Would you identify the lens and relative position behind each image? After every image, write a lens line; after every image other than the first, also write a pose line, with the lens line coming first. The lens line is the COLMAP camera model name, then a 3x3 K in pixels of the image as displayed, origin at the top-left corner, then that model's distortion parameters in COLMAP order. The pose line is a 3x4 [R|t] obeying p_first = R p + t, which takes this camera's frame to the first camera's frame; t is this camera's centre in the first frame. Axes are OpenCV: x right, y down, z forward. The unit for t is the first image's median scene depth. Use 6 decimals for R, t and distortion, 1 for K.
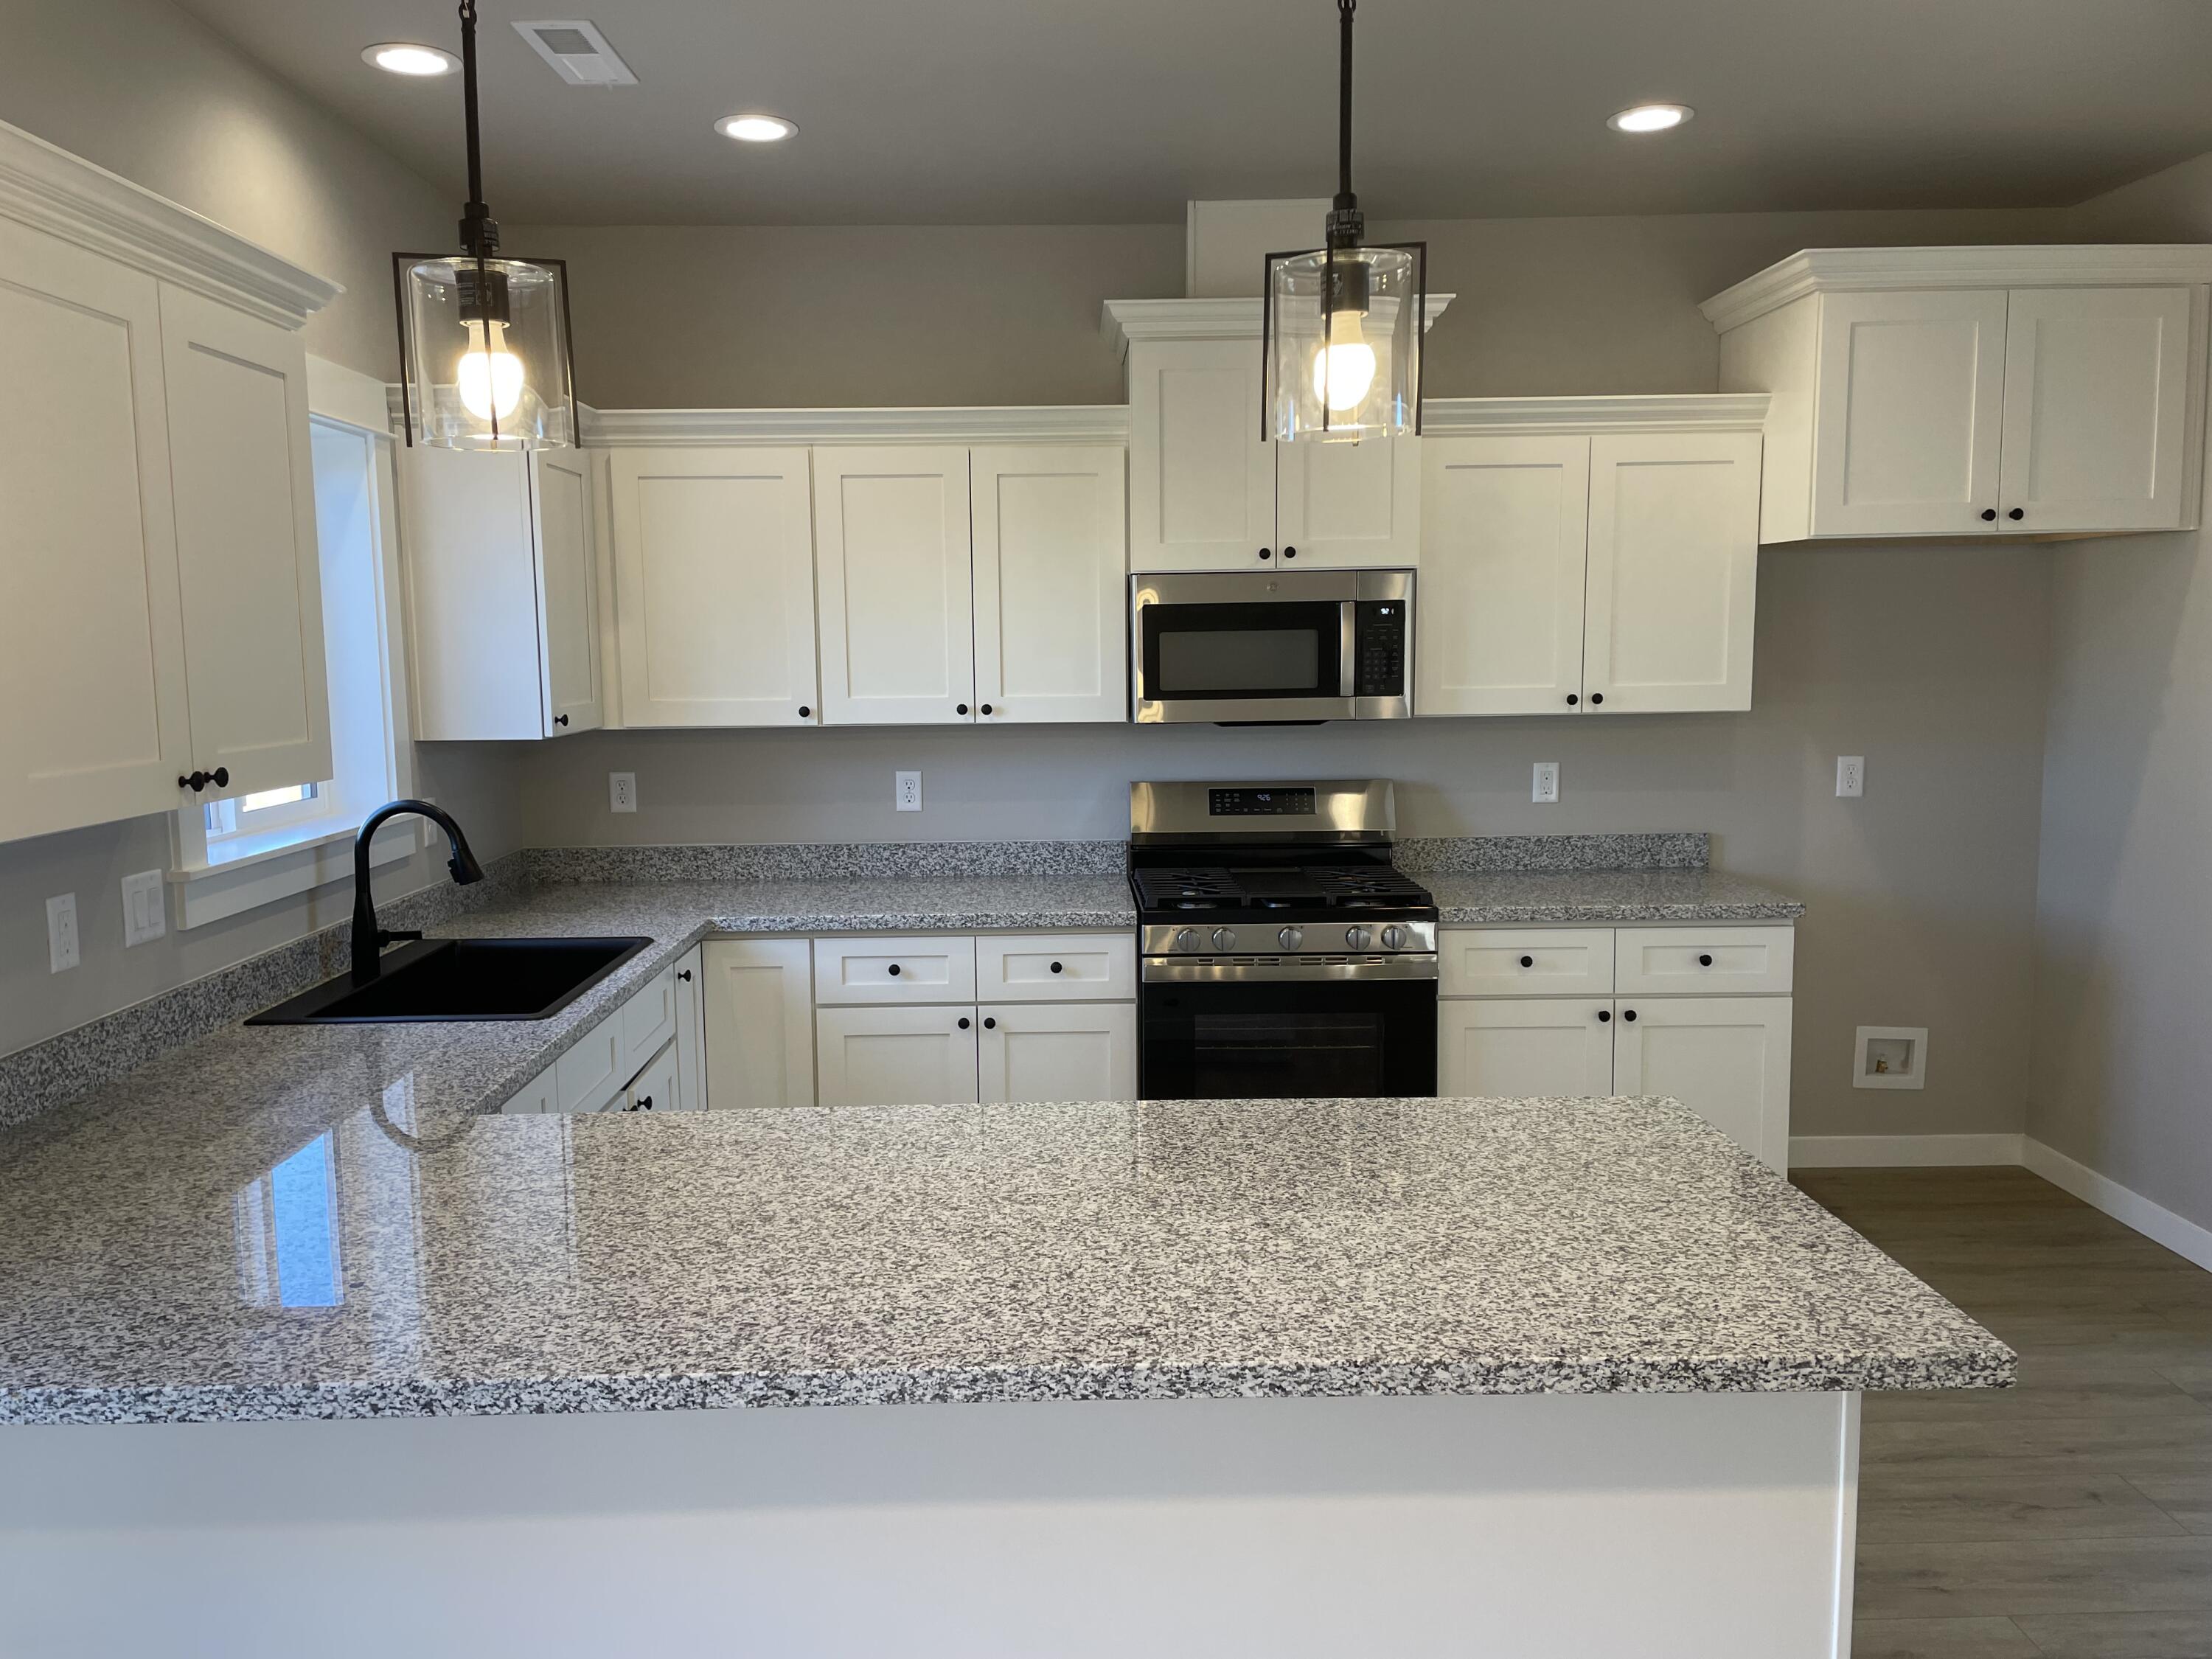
lens RADIAL K [[1663.1, 0, 1085.4], [0, 1663.1, 818.3], [0, 0, 1]] dist [0.113107, -0.149245]
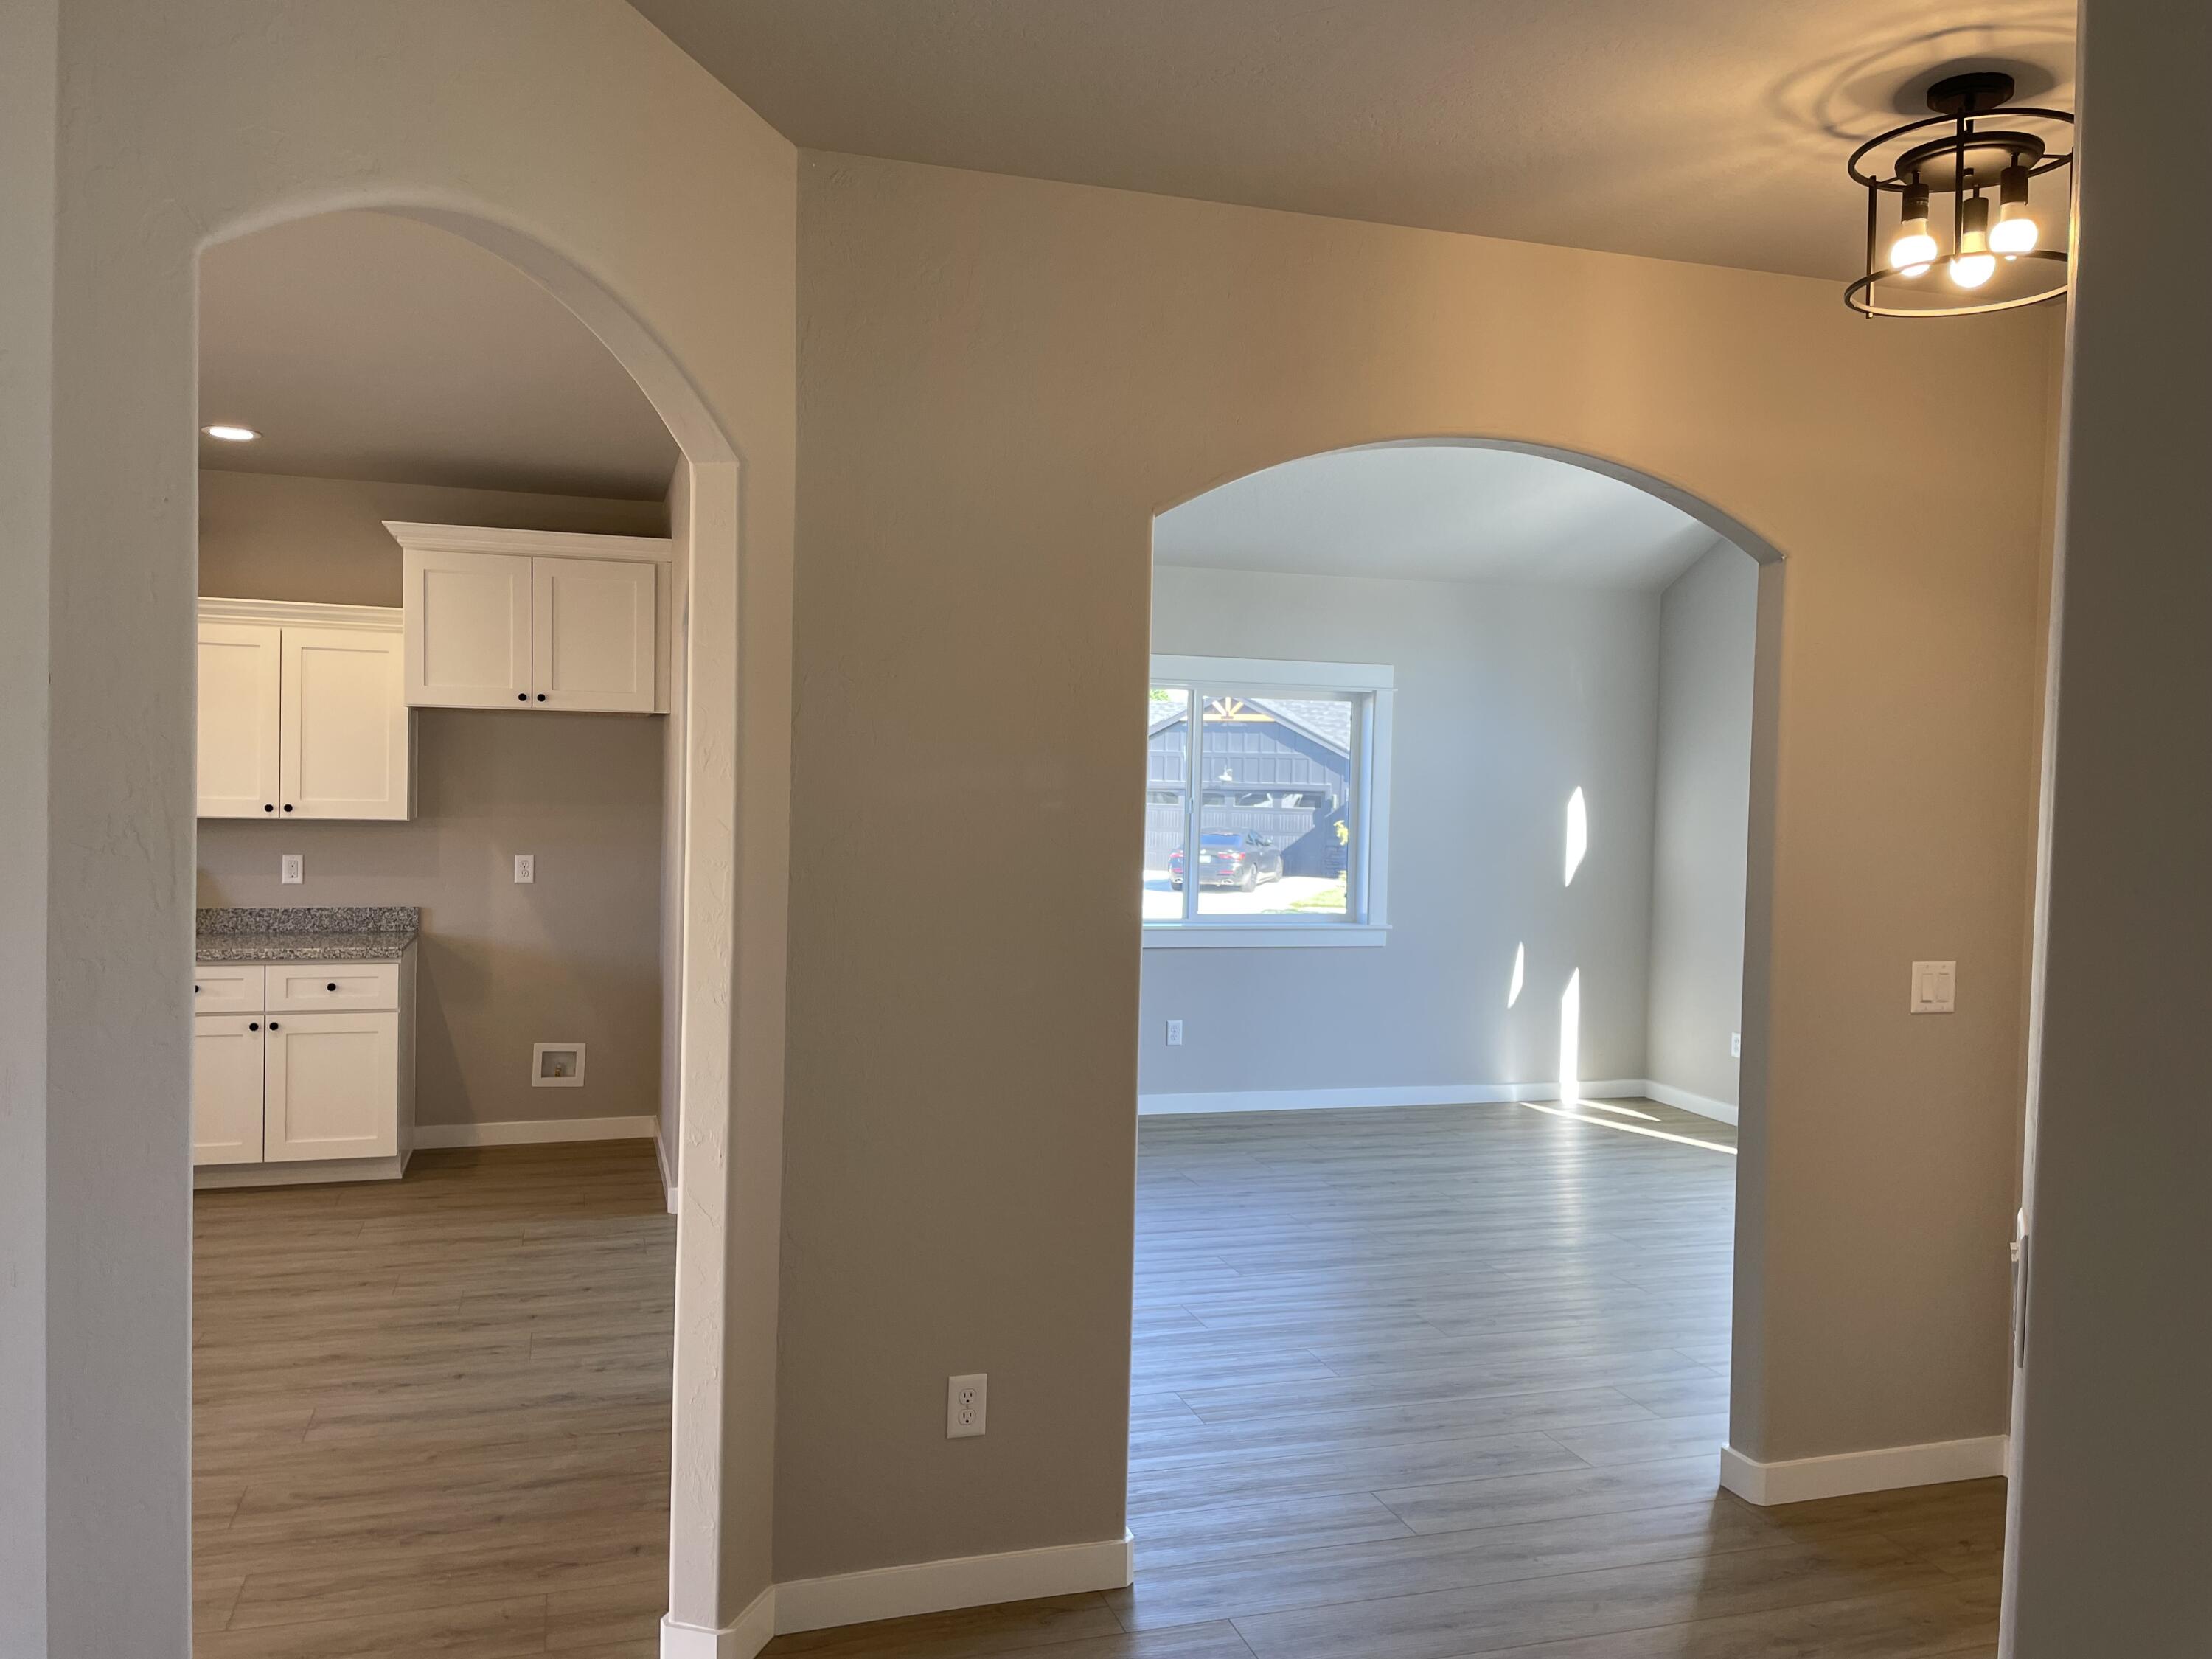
lens RADIAL K [[1676.7, 0, 1106.0], [0, 1676.7, 829.5], [0, 0, 1]] dist [0.046442, -0.001550]
pose [[0.957060, 0.024866, 0.288820, 0.566119], [-0.003064, 0.997126, -0.075696, 0.055243], [-0.289872, 0.071560, 0.954386, -0.592269]]
